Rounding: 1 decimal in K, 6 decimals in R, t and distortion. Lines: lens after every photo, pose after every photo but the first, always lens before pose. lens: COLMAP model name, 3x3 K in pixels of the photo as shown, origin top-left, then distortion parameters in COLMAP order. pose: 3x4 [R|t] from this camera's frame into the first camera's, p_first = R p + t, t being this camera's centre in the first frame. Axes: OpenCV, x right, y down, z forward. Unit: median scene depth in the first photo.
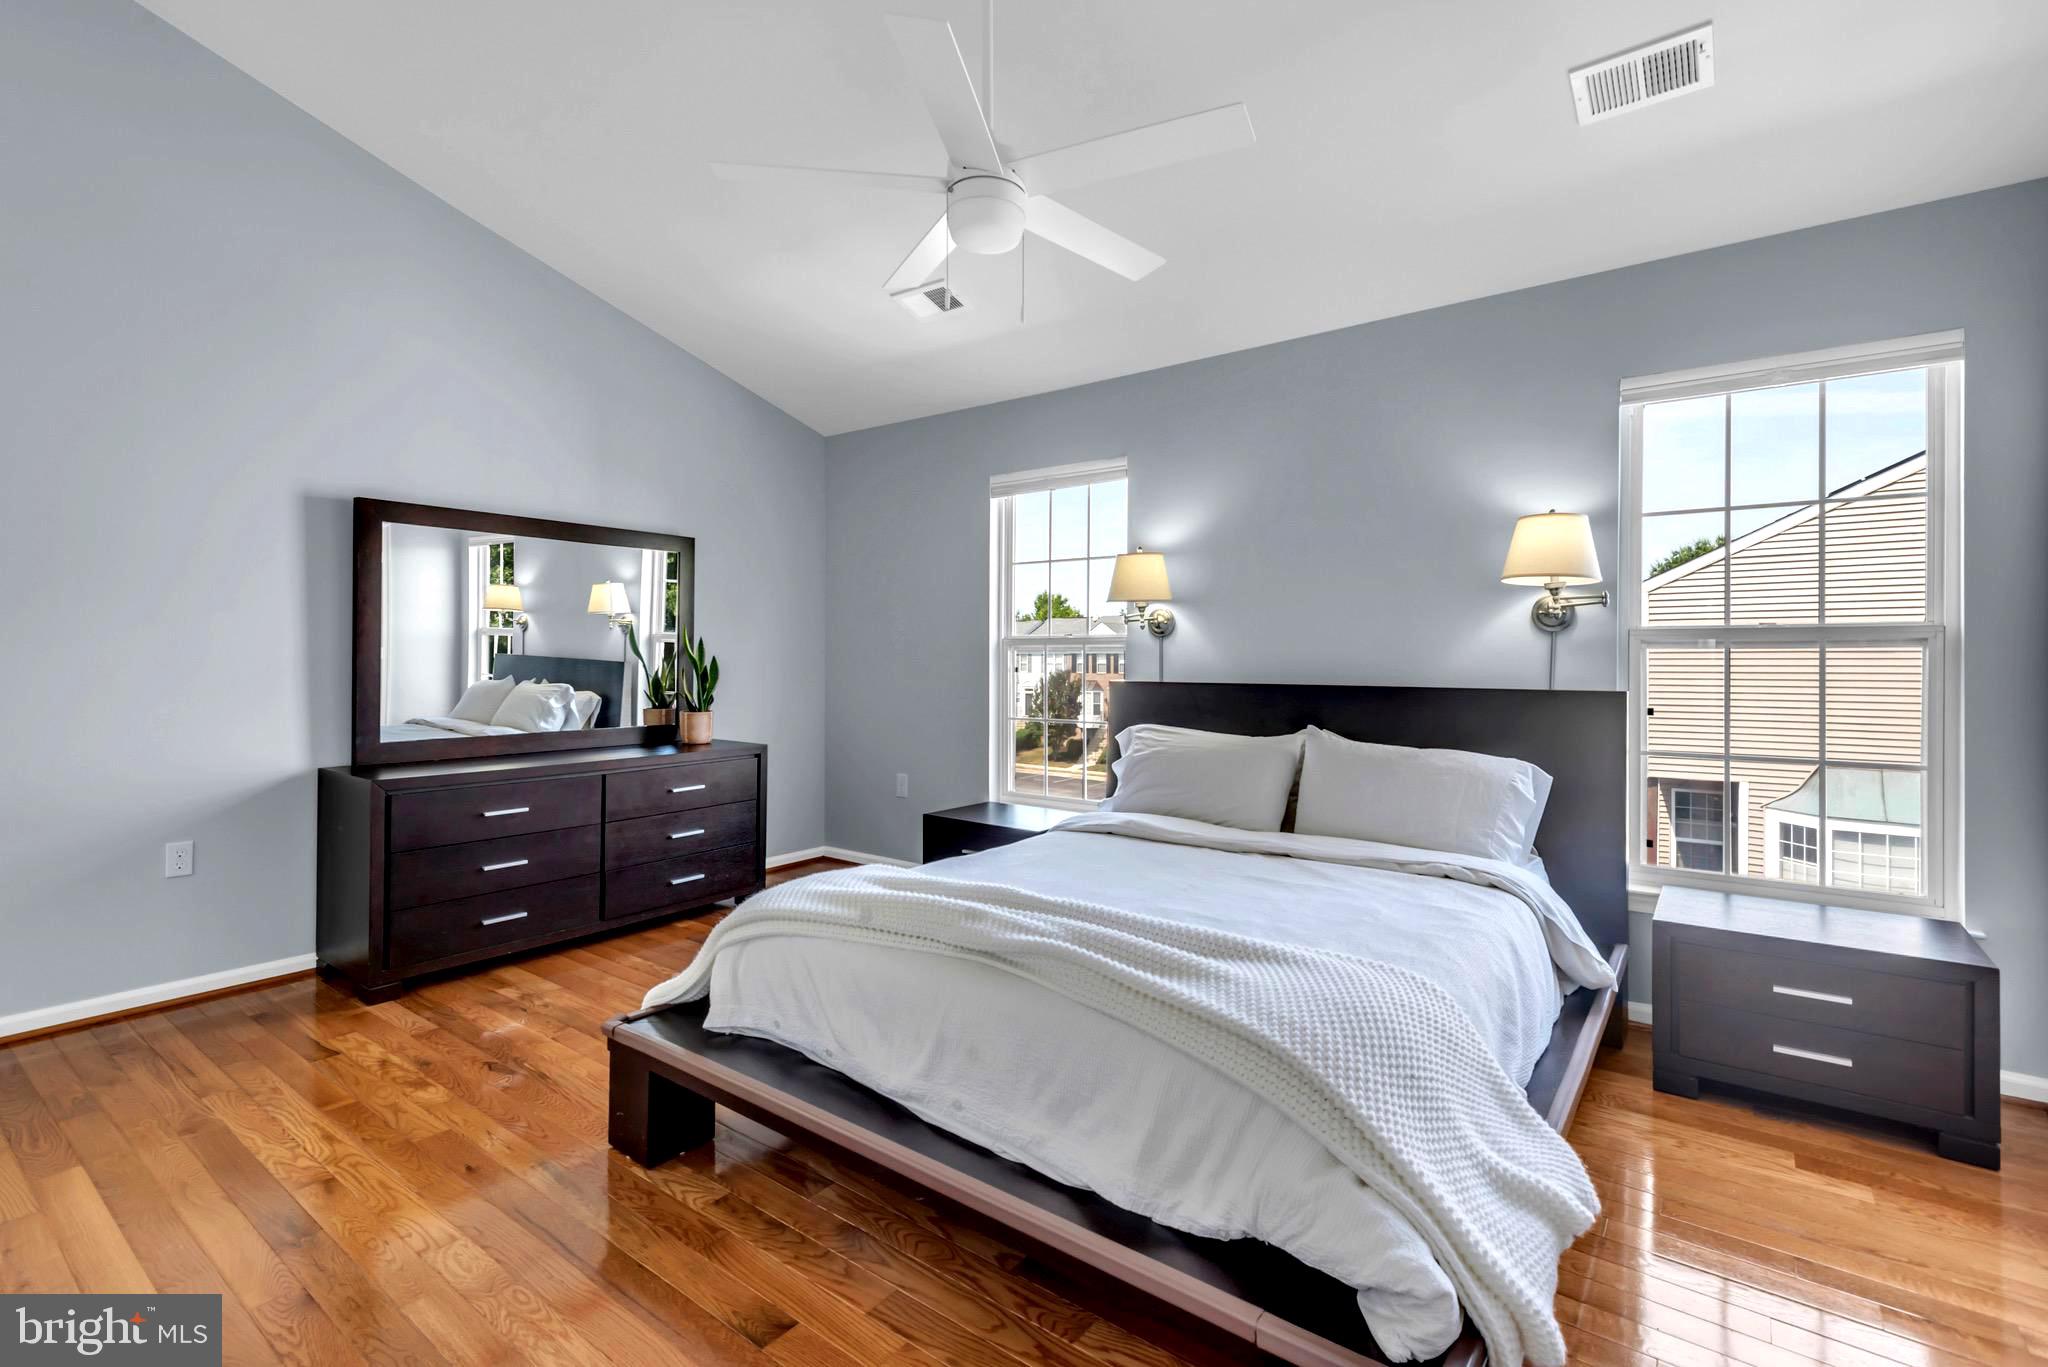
lens RADIAL K [[921.7, 0, 1025.6], [0, 921.7, 670.4], [0, 0, 1]] dist [0.028330, -0.013800]
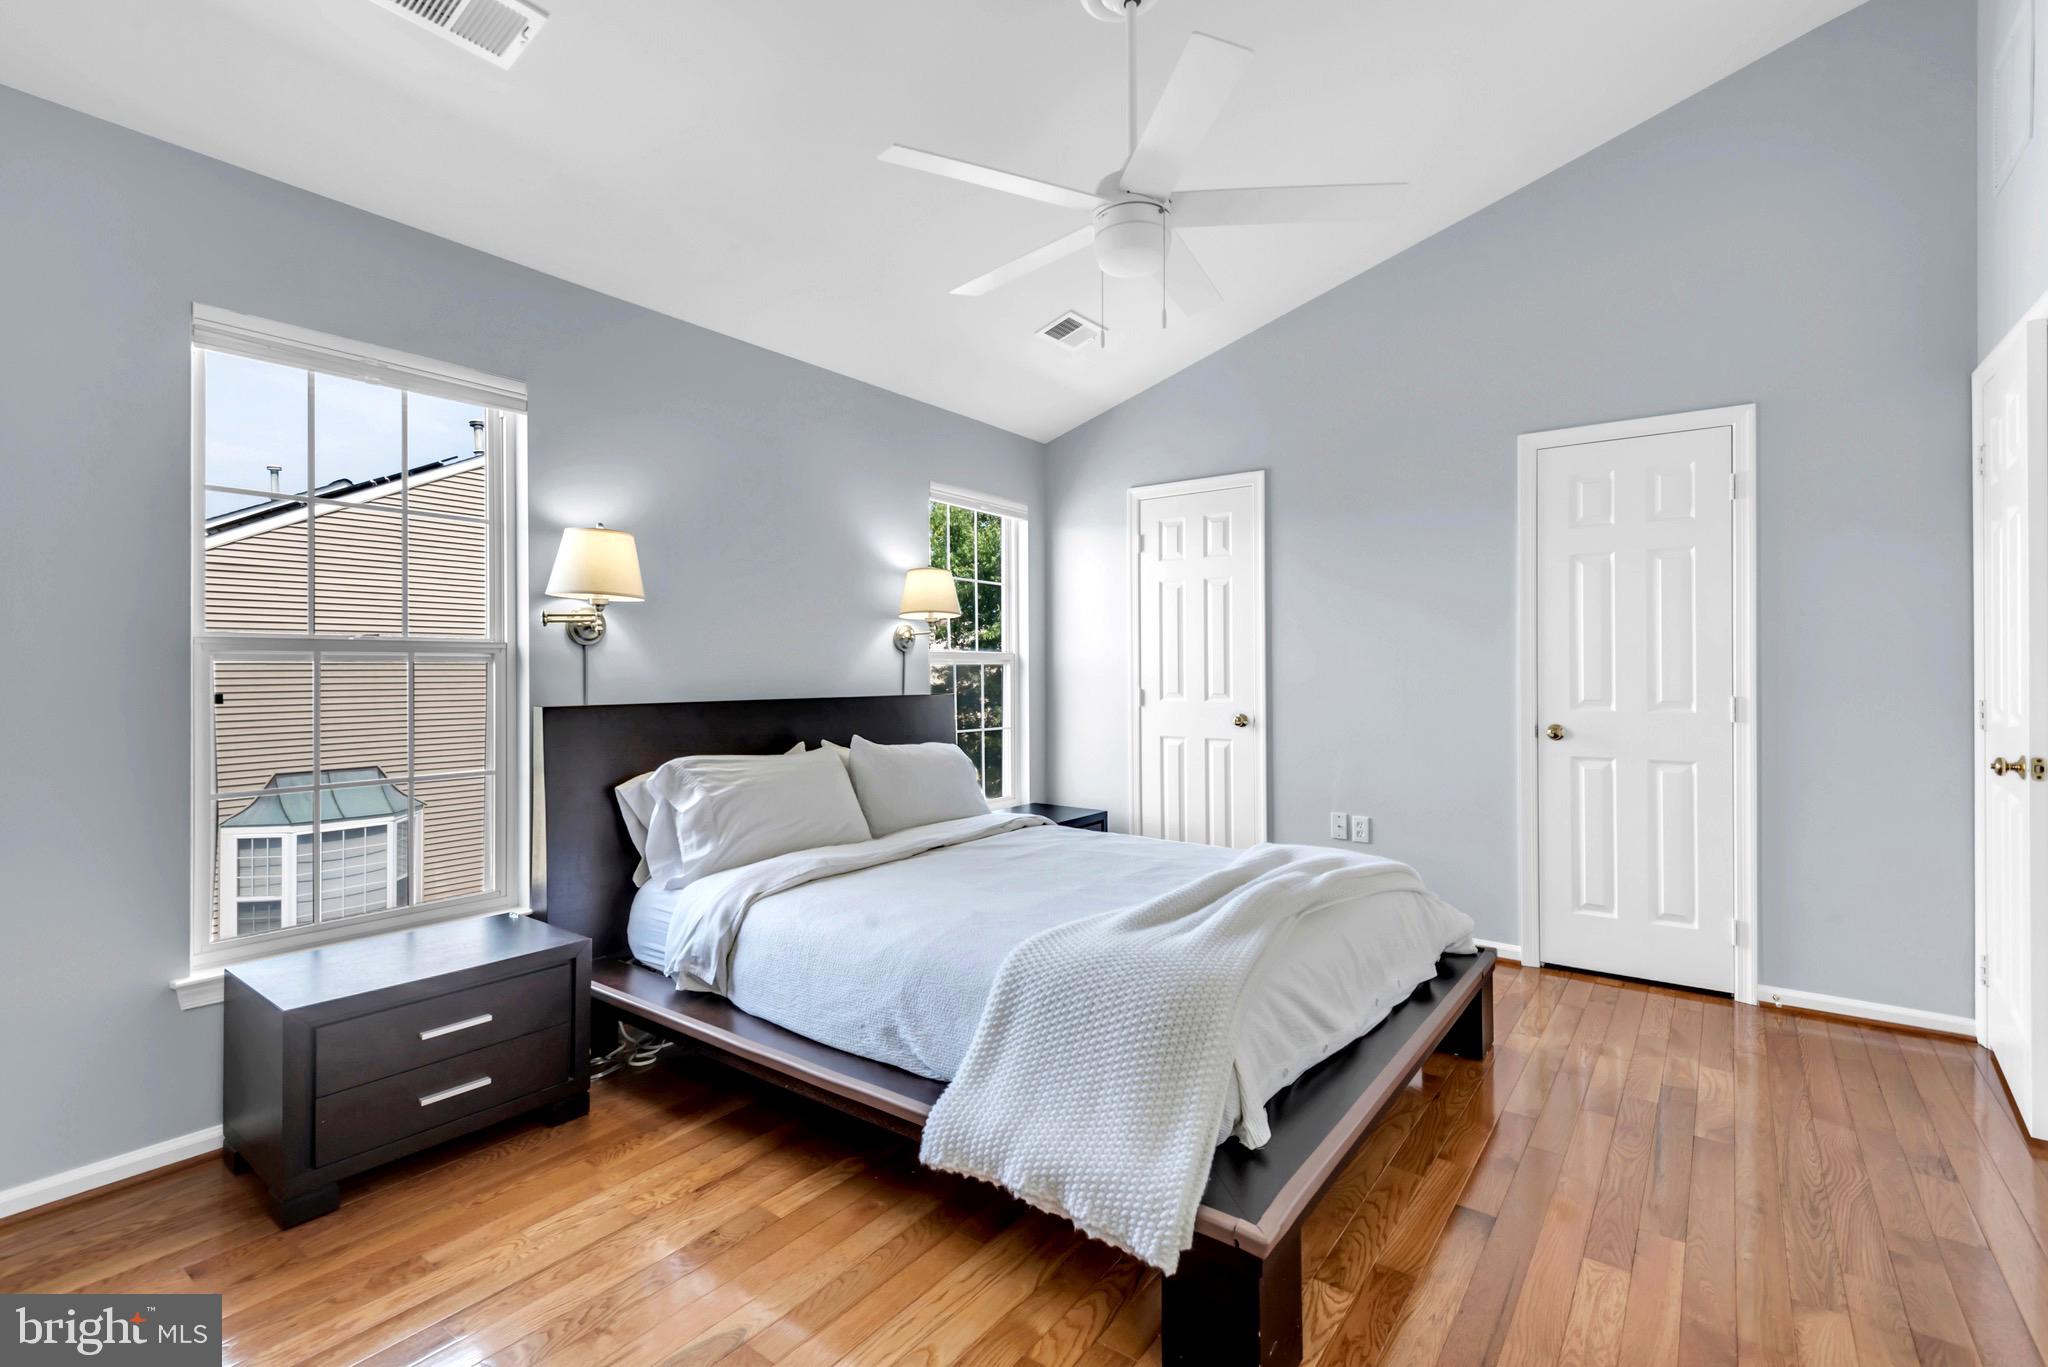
lens RADIAL K [[921.7, 0, 1024.4], [0, 921.7, 665.8], [0, 0, 1]] dist [0.028330, -0.013800]
pose [[0.005412, 0.001154, 0.999985, -0.610316], [0.015319, 0.999882, -0.001236, -0.013369], [-0.999868, 0.015325, 0.005394, 0.635901]]
